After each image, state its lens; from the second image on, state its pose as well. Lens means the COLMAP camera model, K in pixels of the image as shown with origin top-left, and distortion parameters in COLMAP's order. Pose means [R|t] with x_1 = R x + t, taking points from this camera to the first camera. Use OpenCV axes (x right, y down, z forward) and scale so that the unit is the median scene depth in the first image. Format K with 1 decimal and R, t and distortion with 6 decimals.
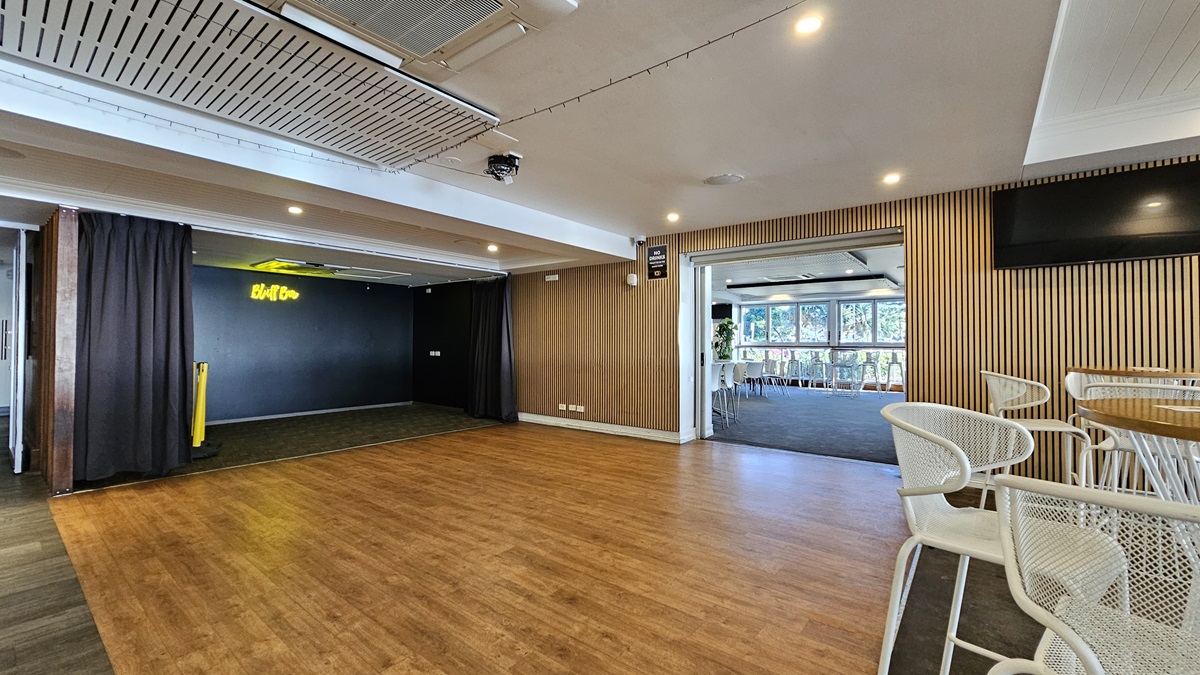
lens RADIAL K [[488.8, 0, 595.8], [0, 488.8, 334.3], [0, 0, 1]] dist [-0.002626, 0.000957]
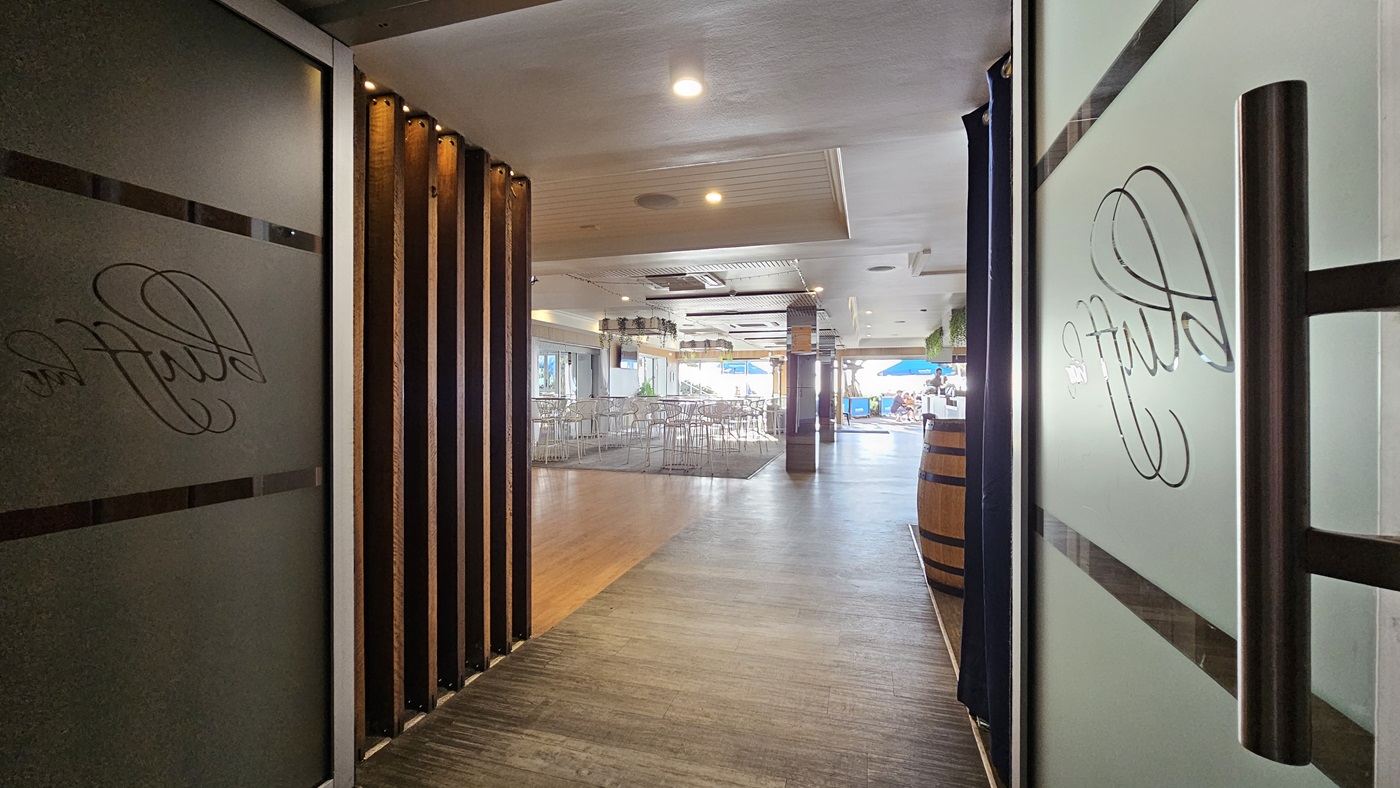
lens RADIAL K [[570.3, 0, 695.1], [0, 570.3, 390.2], [0, 0, 1]] dist [-0.002626, 0.000957]
pose [[-0.373432, -0.005826, 0.927639, -1.930842], [-0.016074, 0.999871, -0.000191, 0.004070], [-0.927518, -0.014982, -0.373478, 1.111355]]
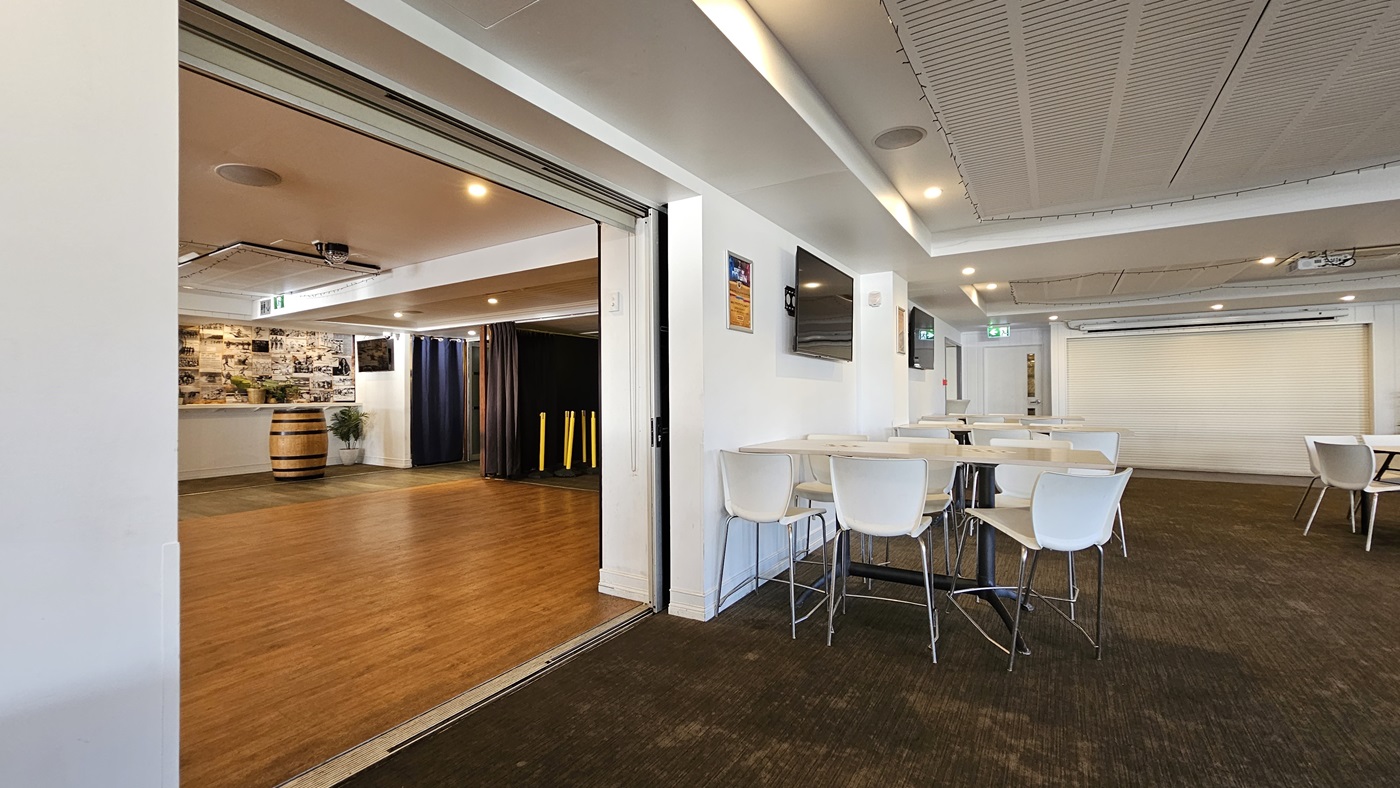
lens RADIAL K [[567.5, 0, 700.0], [0, 567.5, 394.0], [0, 0, 1]] dist [-0.000633, -0.000033]
pose [[0.111209, -0.004283, -0.993788, 1.240981], [0.023505, 0.999722, -0.001678, 0.031310], [0.993519, -0.023173, 0.111278, 1.655781]]
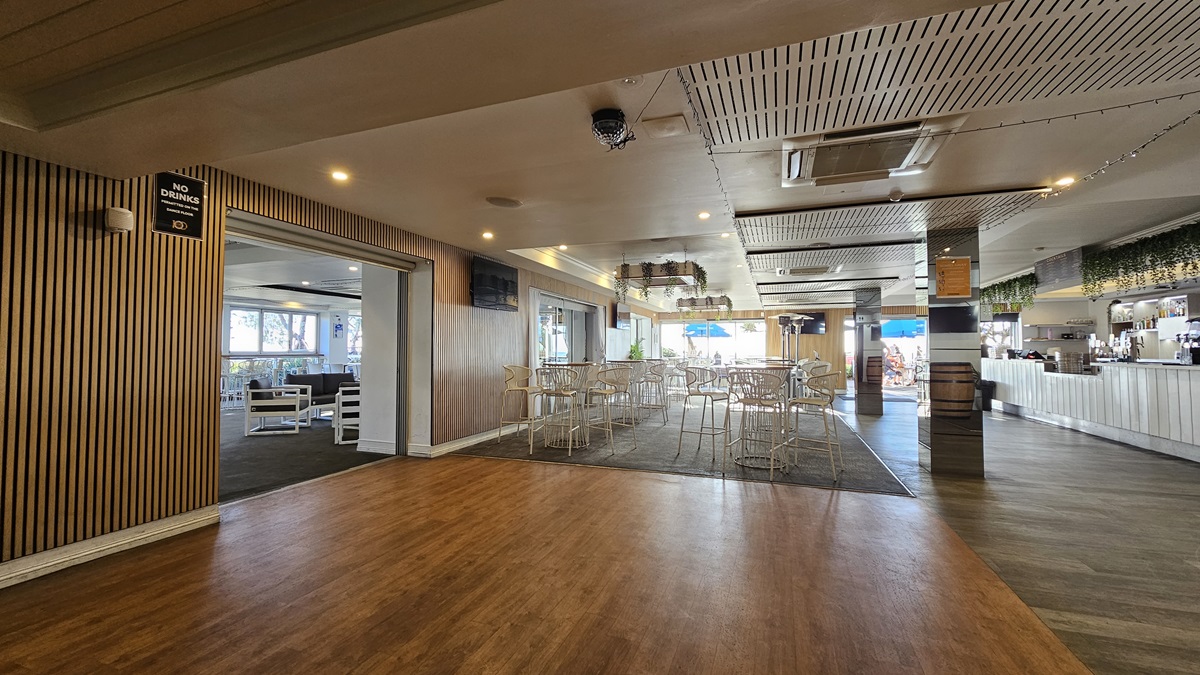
lens RADIAL K [[490.3, 0, 596.3], [0, 490.3, 335.7], [0, 0, 1]] dist [-0.001878, -0.000260]
pose [[-0.311254, 0.026819, 0.949948, -0.869069], [-0.017692, 0.999265, -0.034008, 0.012632], [-0.950162, -0.027392, -0.310551, 1.193432]]
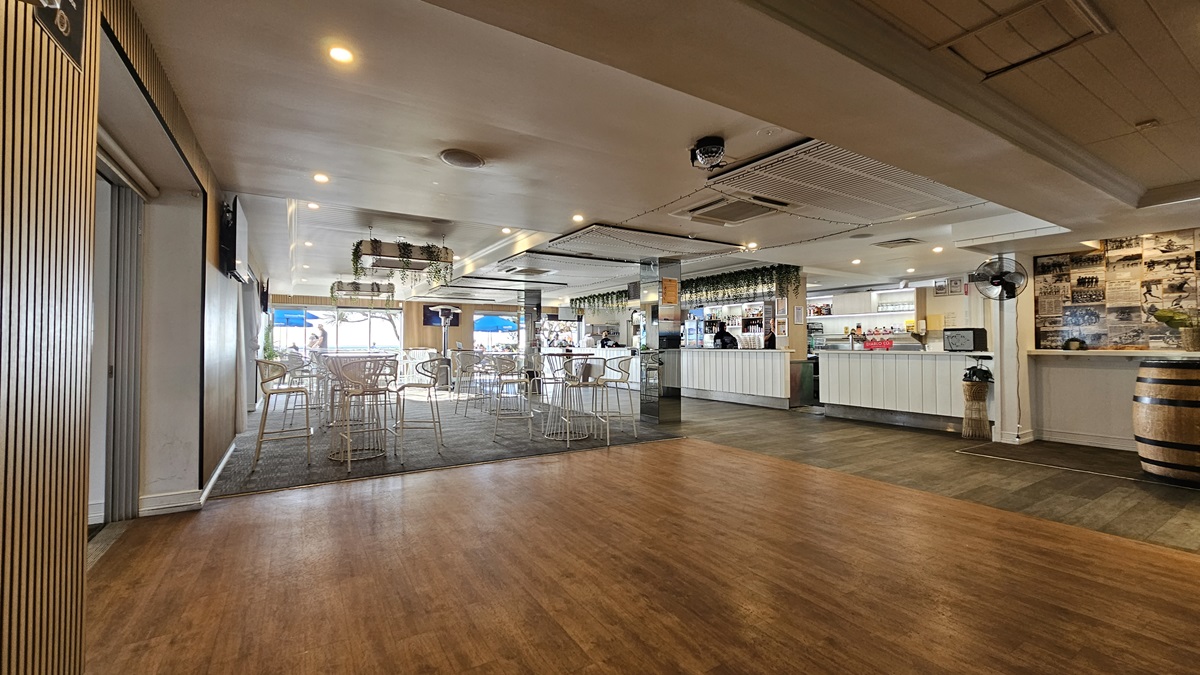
lens RADIAL K [[488.8, 0, 595.8], [0, 488.8, 334.3], [0, 0, 1]] dist [-0.002626, 0.000957]
pose [[-0.939872, 0.003845, 0.341506, -0.291919], [-0.008224, 0.999392, -0.033885, 0.036477], [-0.341429, -0.034656, -0.939268, 1.843648]]
